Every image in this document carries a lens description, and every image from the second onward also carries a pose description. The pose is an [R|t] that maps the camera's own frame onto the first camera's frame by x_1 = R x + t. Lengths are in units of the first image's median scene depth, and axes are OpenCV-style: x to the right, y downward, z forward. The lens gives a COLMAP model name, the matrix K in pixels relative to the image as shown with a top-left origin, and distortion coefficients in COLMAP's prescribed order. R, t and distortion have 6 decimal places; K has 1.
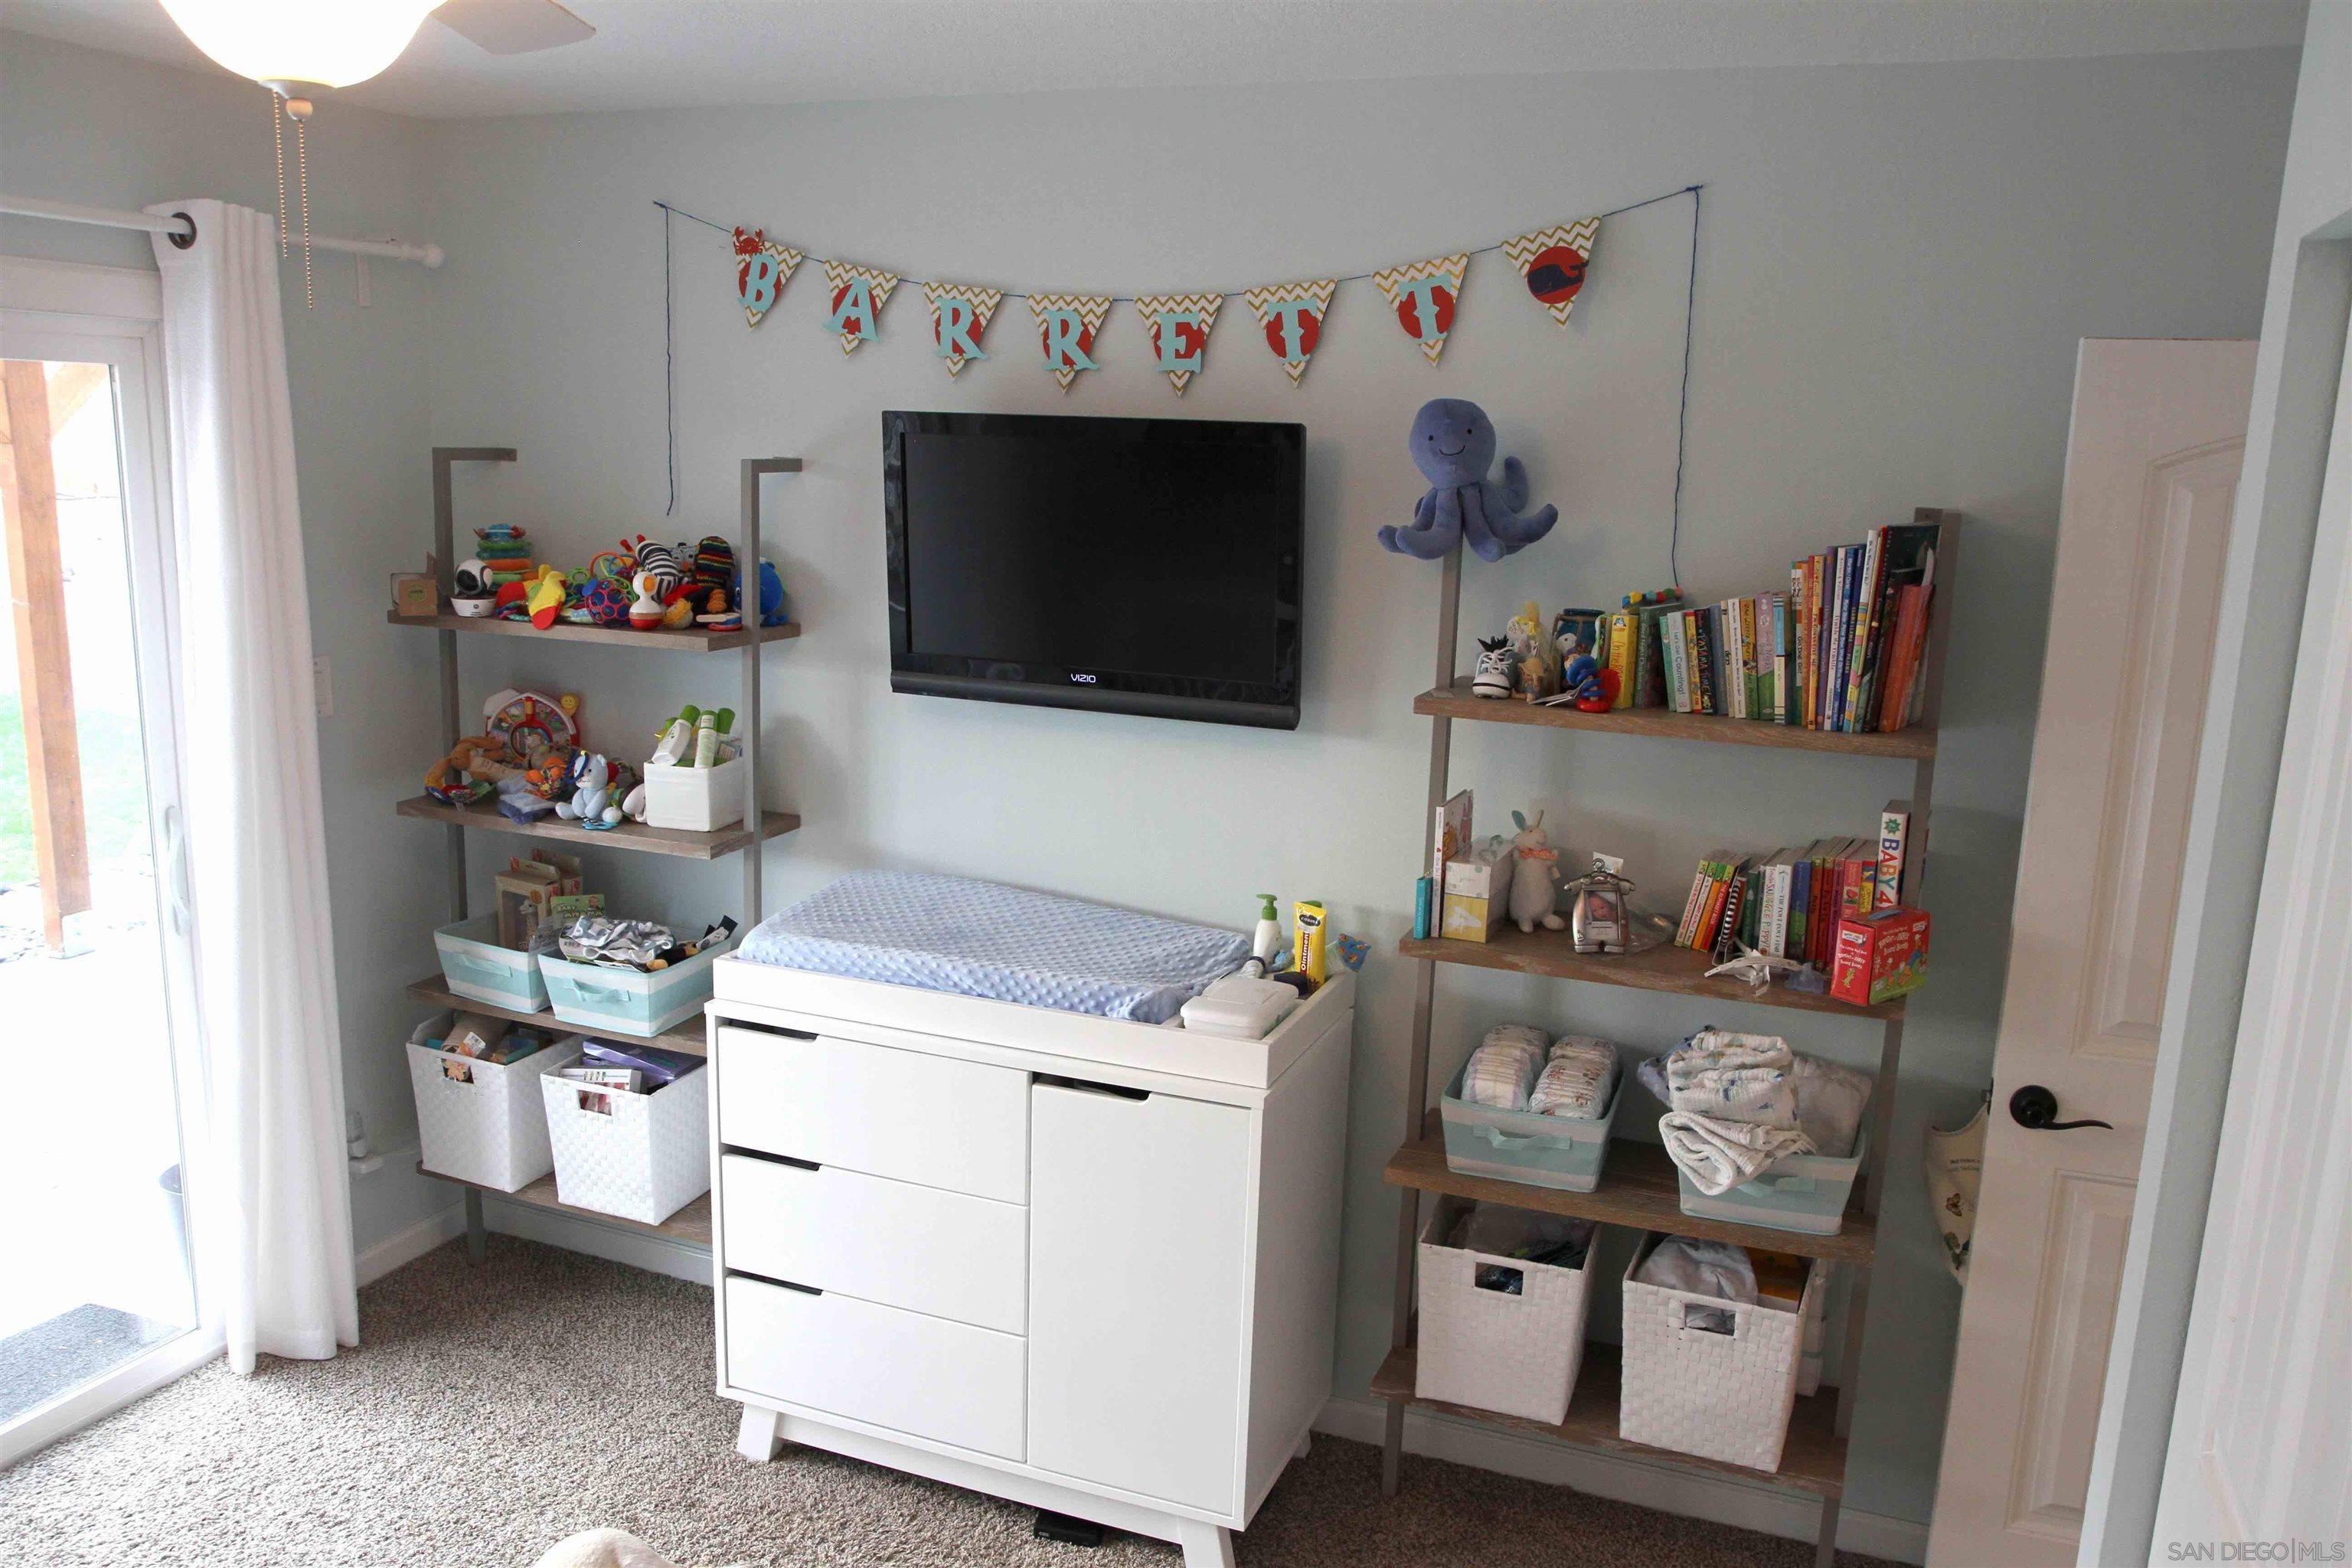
lens RADIAL K [[1832.1, 0, 1176.0], [0, 1832.1, 784.0], [0, 0, 1]] dist [-0.121372, 0.128084]
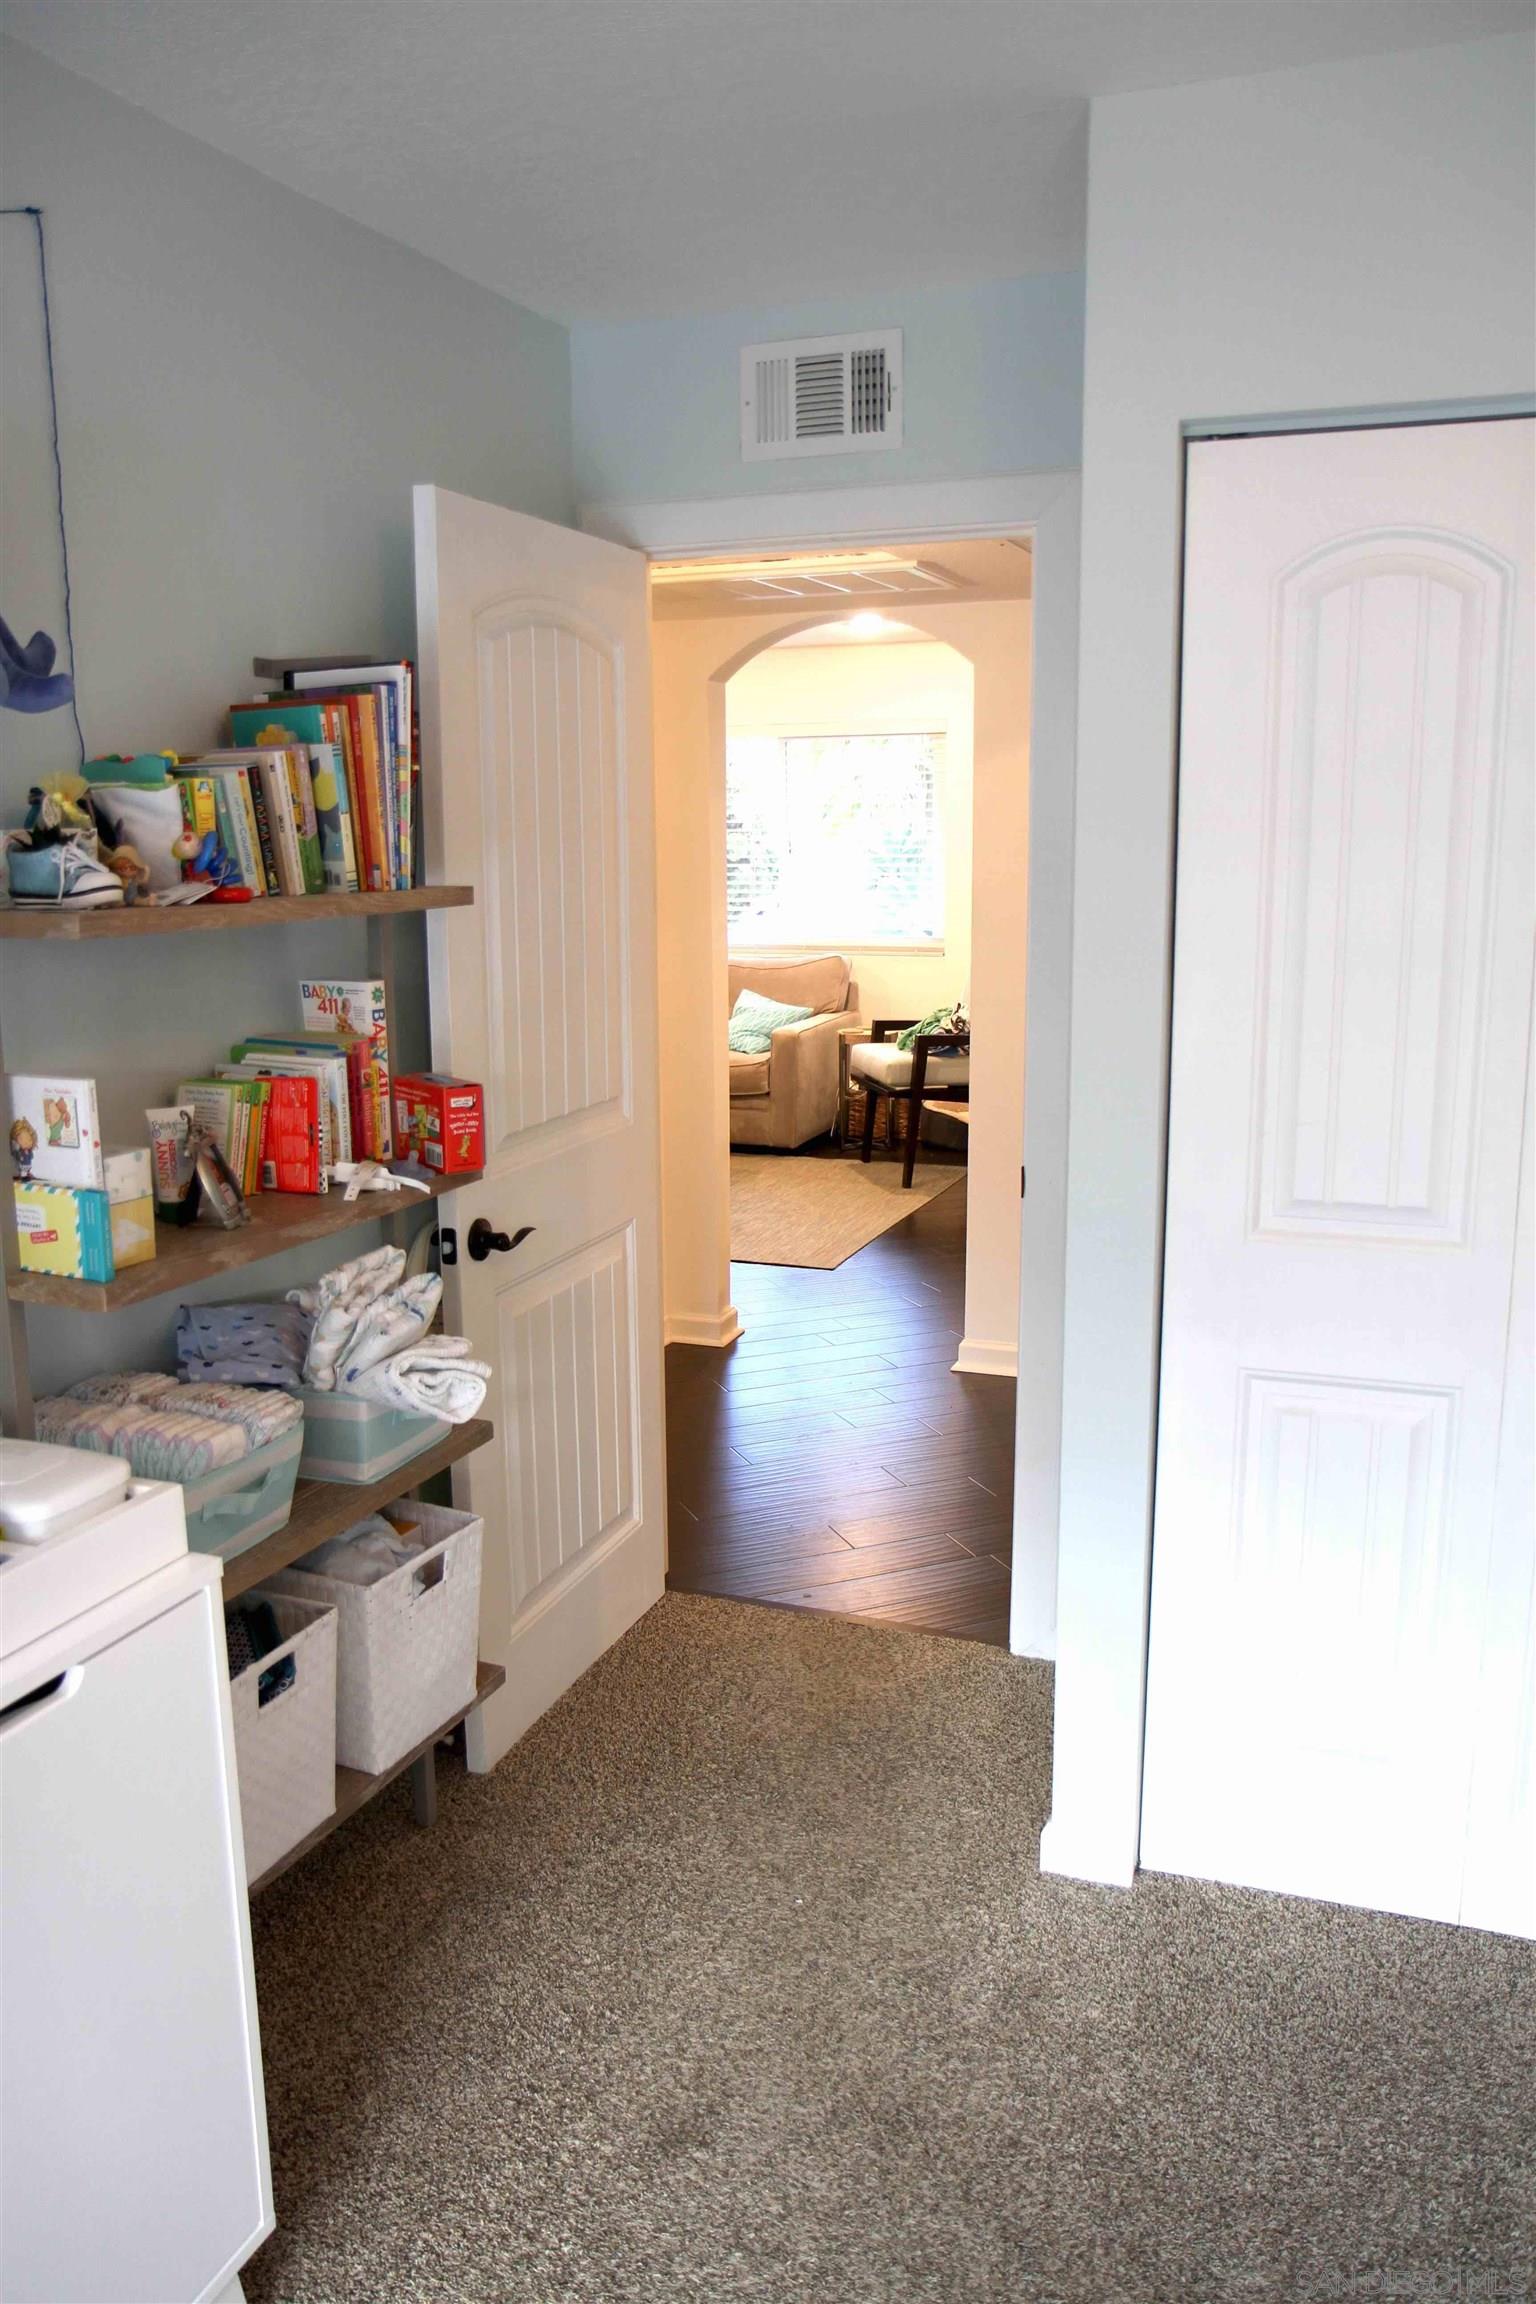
lens RADIAL K [[1794.7, 0, 768.0], [0, 1794.7, 1152.0], [0, 0, 1]] dist [-0.121372, 0.128084]
pose [[-0.001959, -0.209711, 0.977761, -0.520893], [0.195547, 0.958807, 0.206037, -0.049184], [-0.980692, 0.191602, 0.039130, 0.780724]]
